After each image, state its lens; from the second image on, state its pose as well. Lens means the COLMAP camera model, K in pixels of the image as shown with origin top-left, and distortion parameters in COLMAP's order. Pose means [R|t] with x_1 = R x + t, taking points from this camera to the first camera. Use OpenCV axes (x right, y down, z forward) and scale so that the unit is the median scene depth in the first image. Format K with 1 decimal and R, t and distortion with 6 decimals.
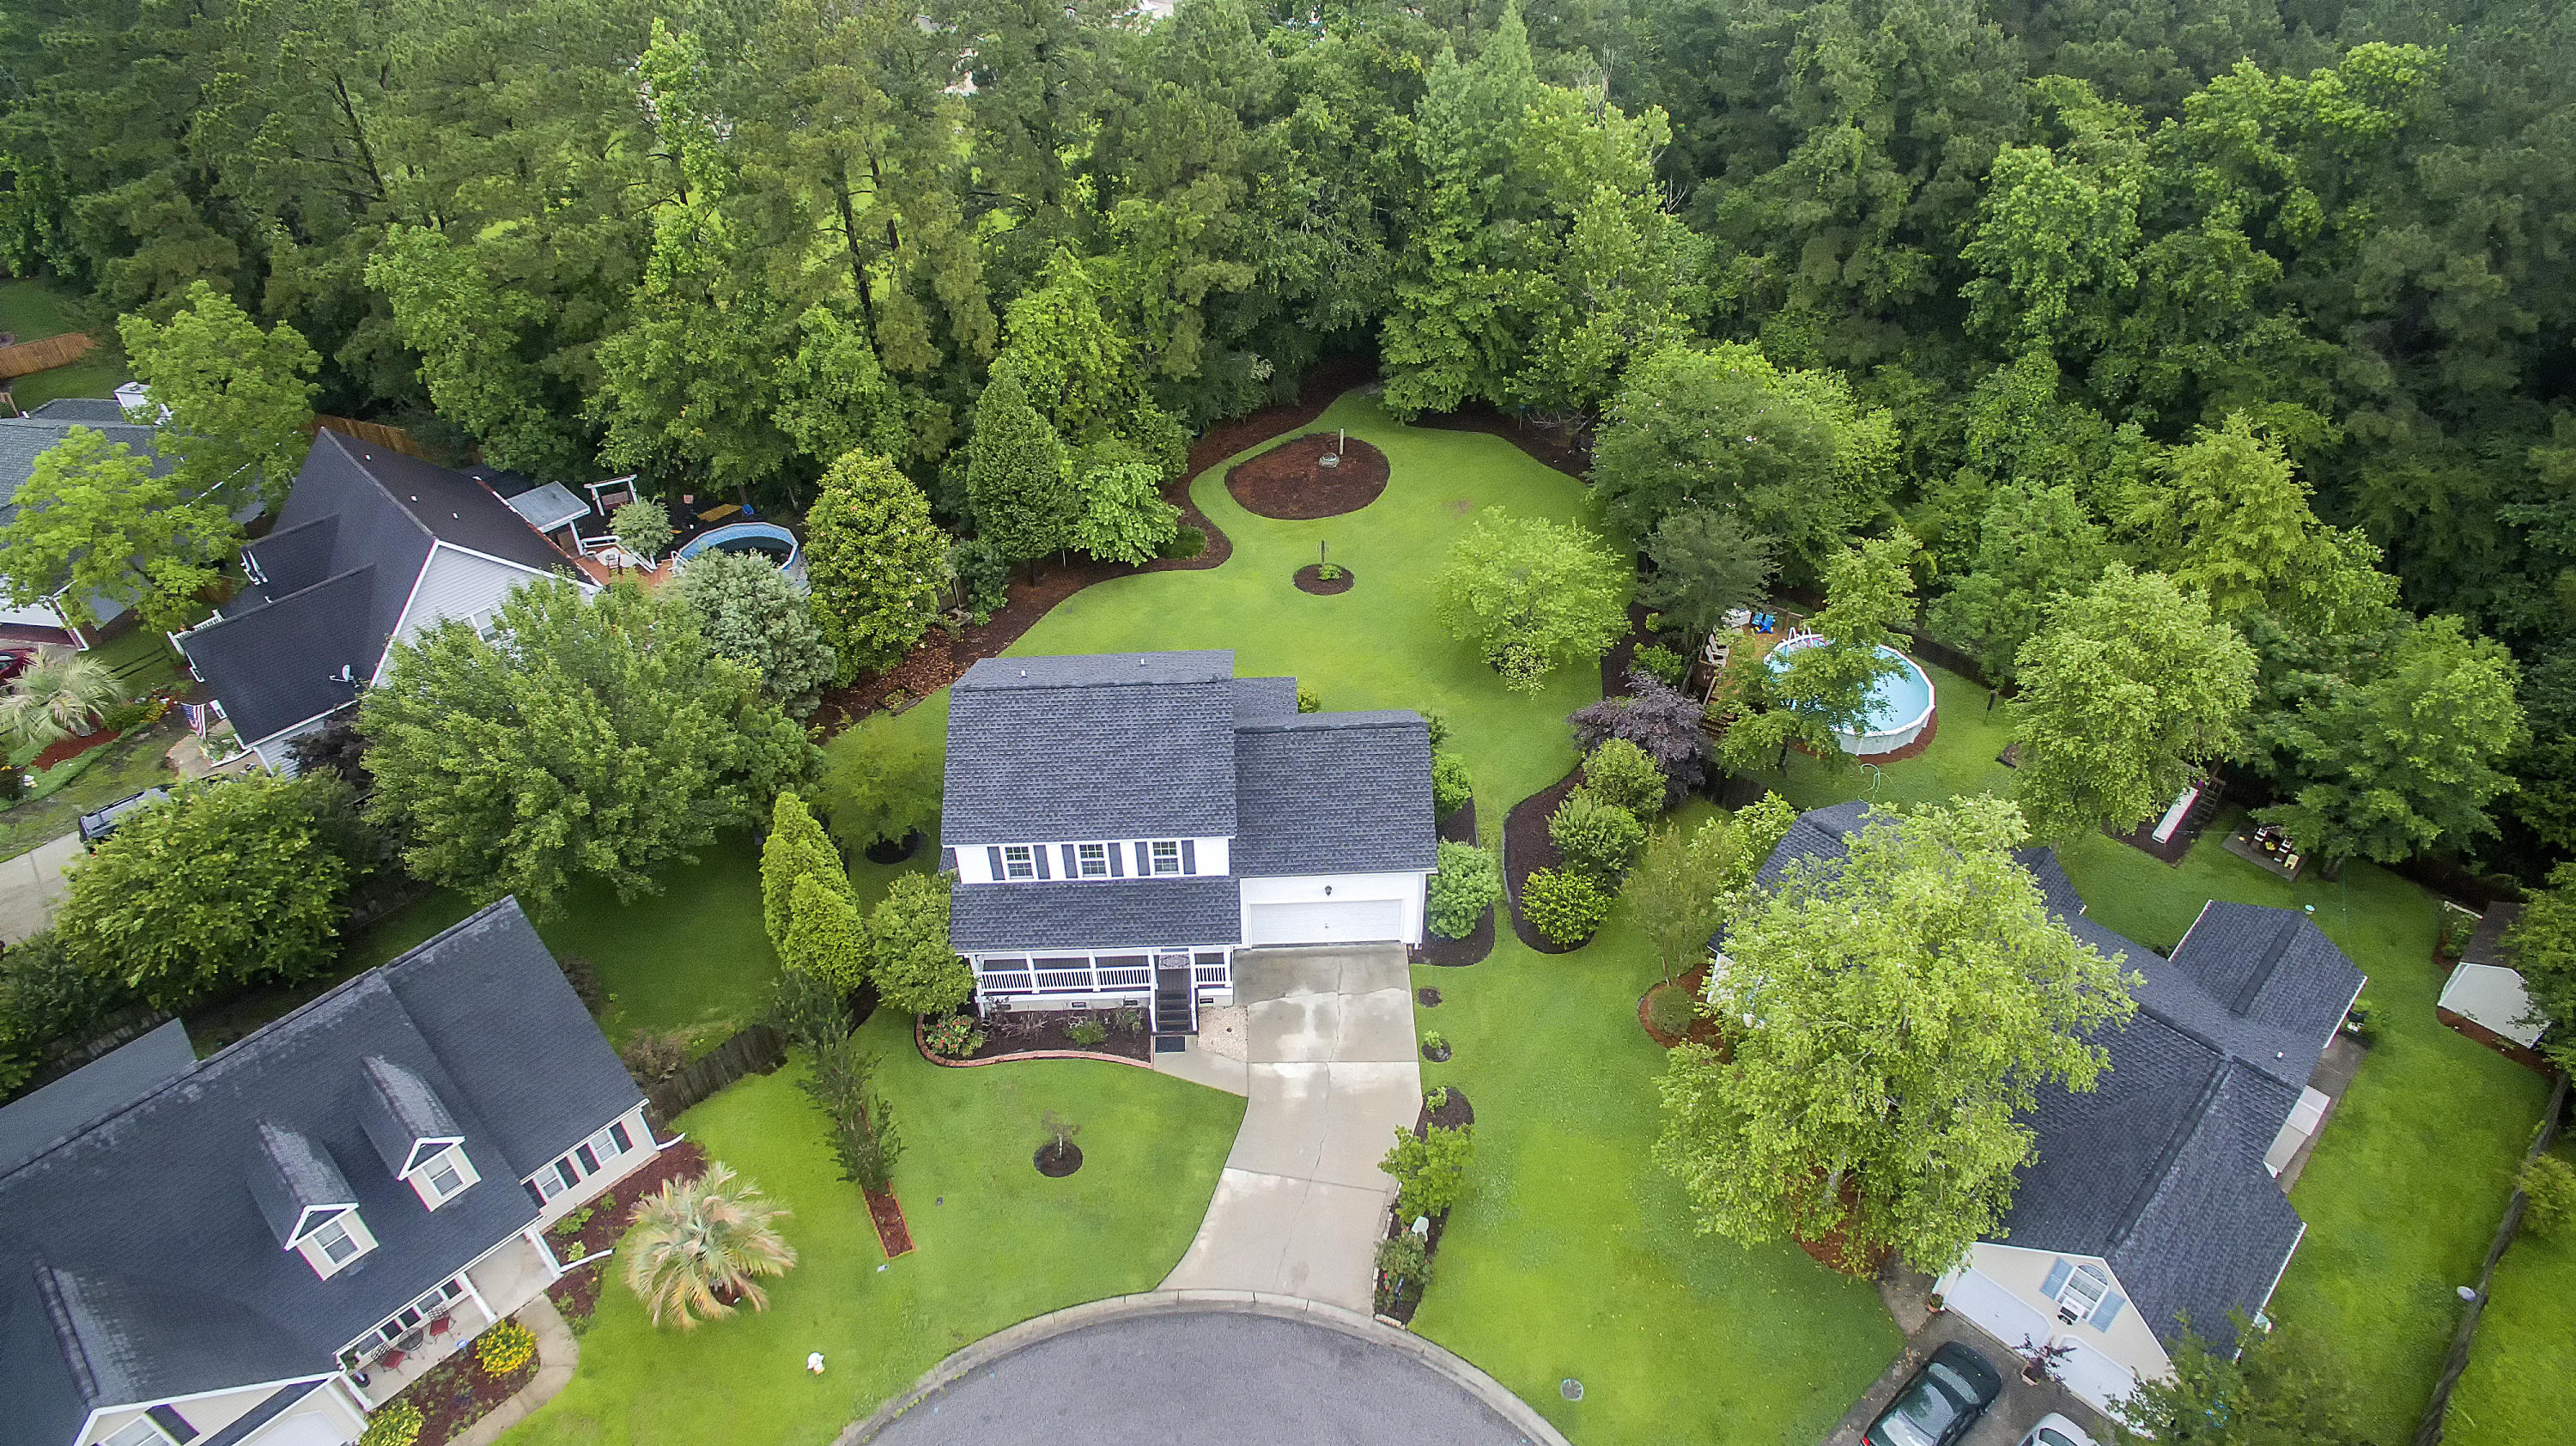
lens RADIAL K [[1497.1, 0, 1288.0], [0, 1497.1, 723.0], [0, 0, 1]] dist [-0.119217, 0.089272]
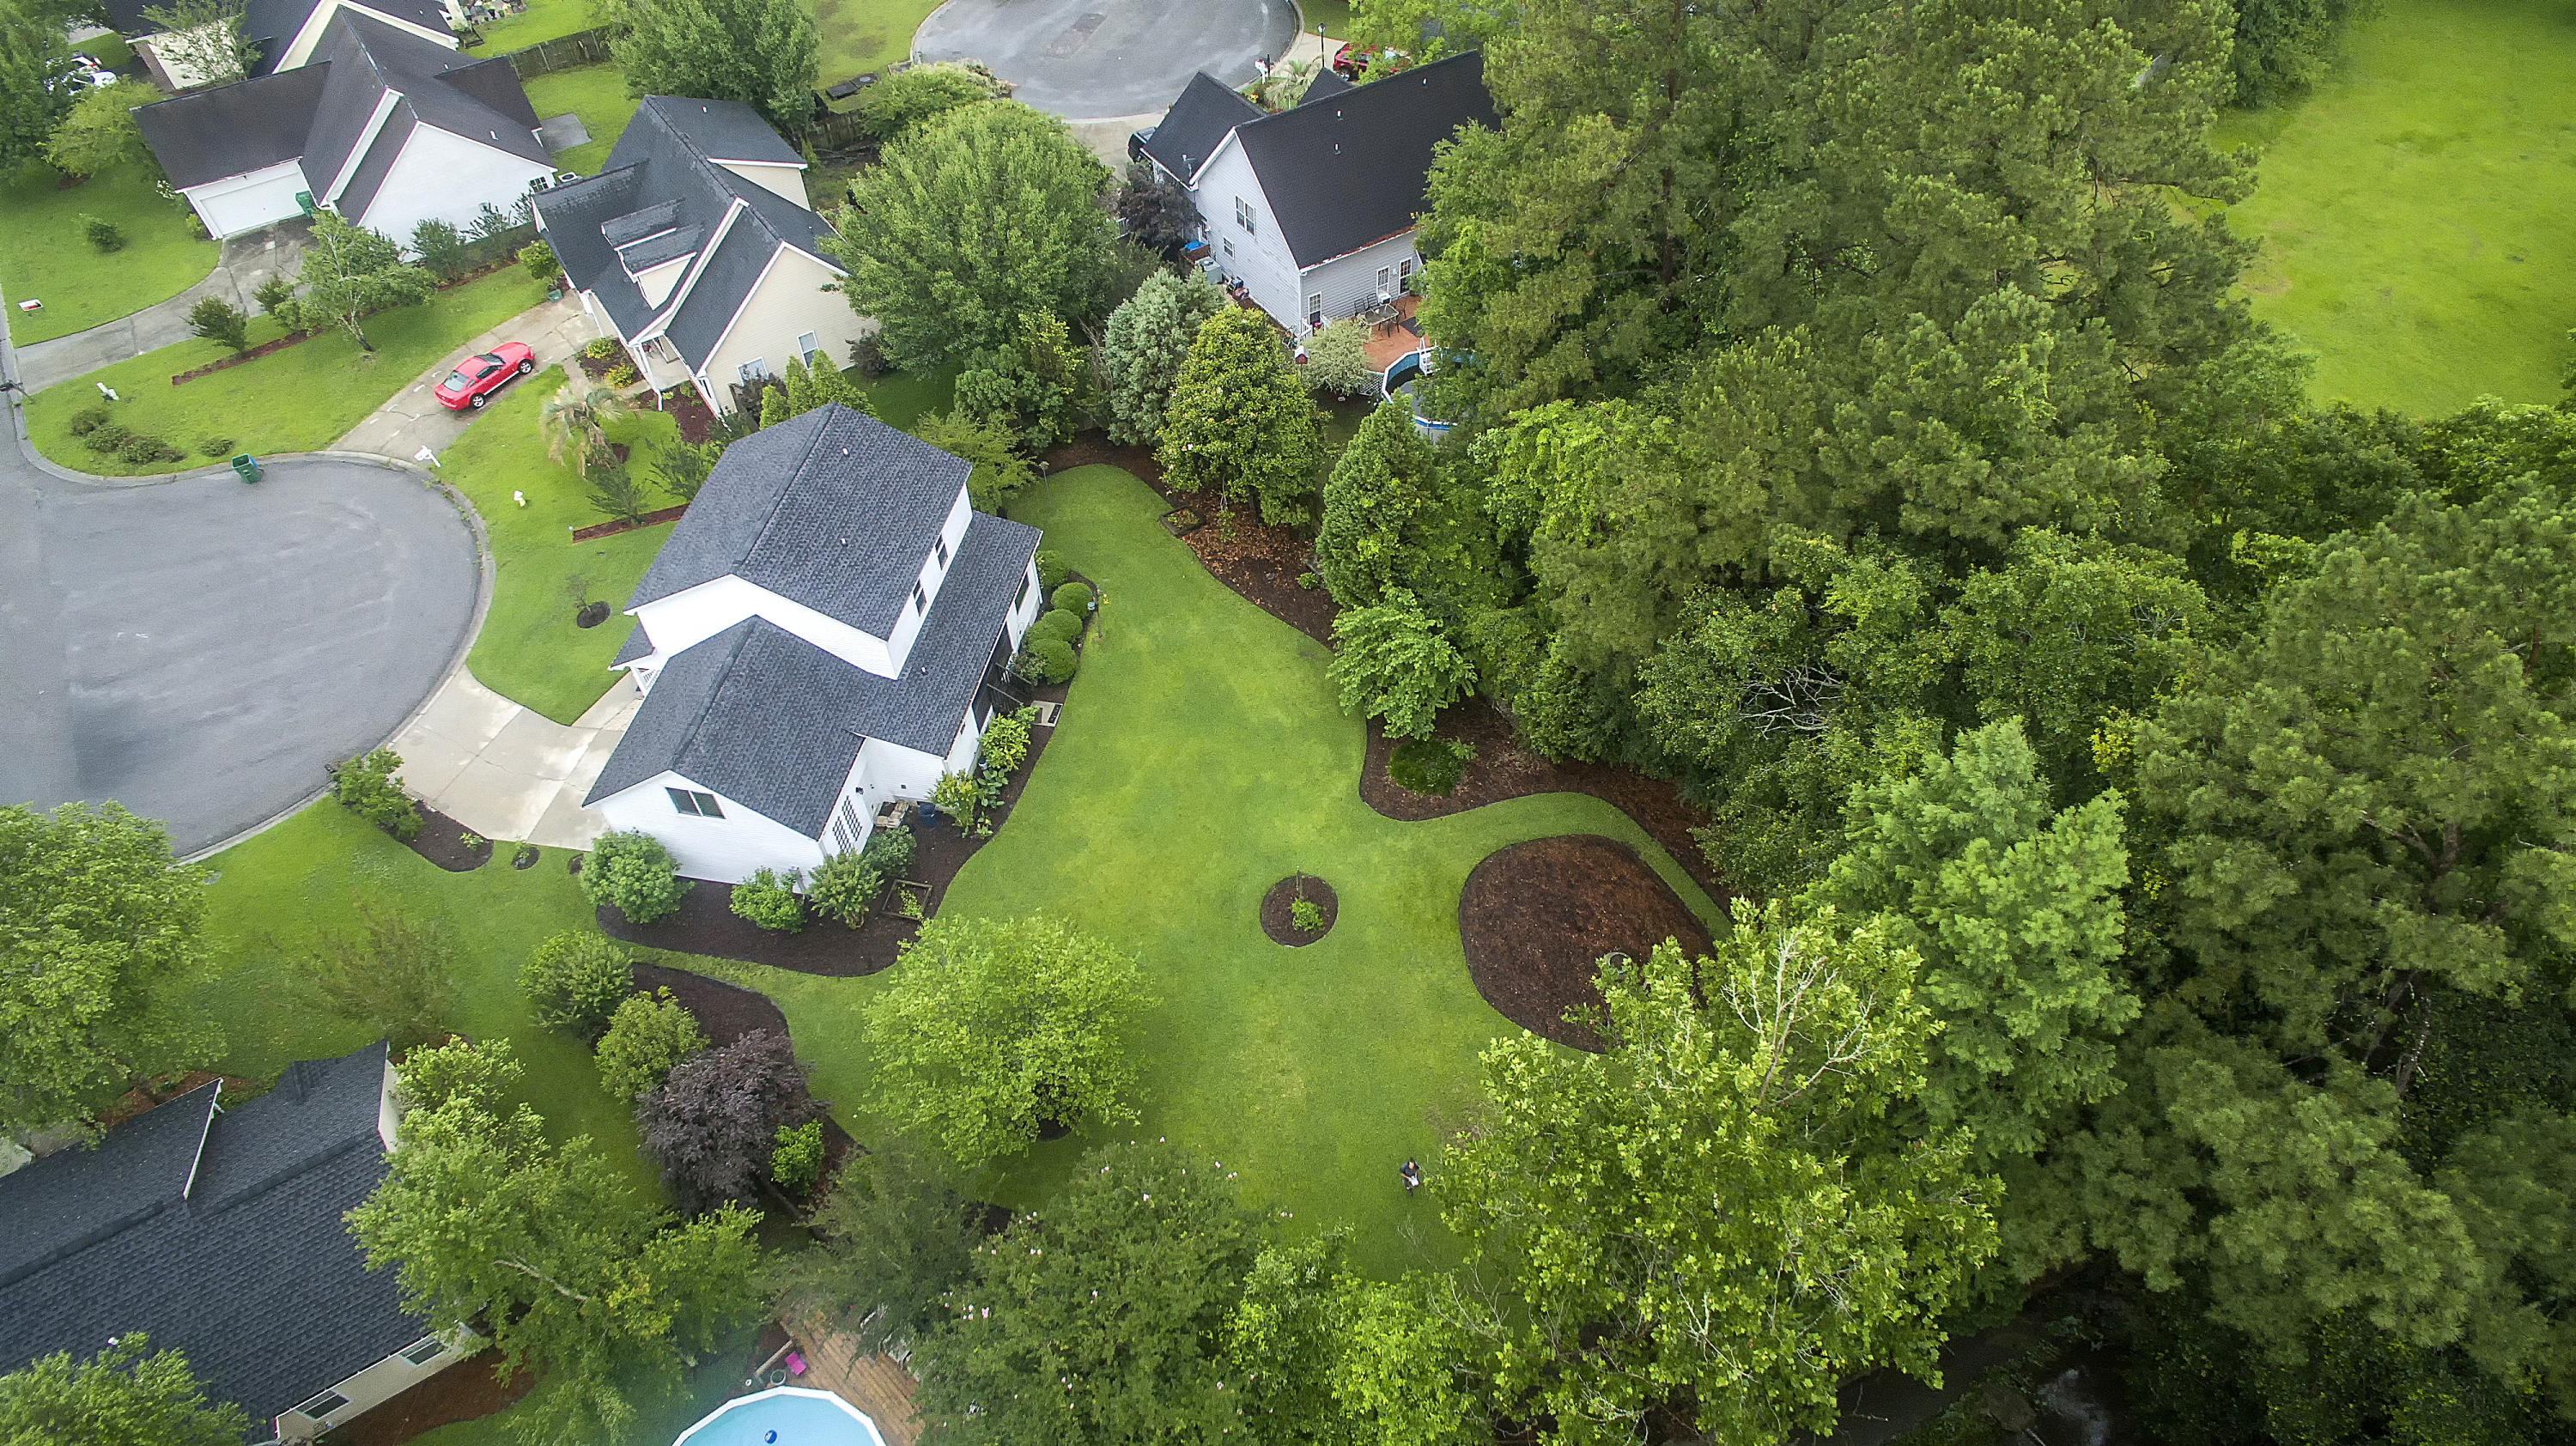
lens RADIAL K [[1497.1, 0, 1288.0], [0, 1497.1, 723.0], [0, 0, 1]] dist [-0.119217, 0.089272]
pose [[-0.204773, 0.748530, -0.630691, 0.458733], [-0.598660, 0.413997, 0.685721, -0.697391], [0.774386, 0.517986, 0.363339, 0.777983]]
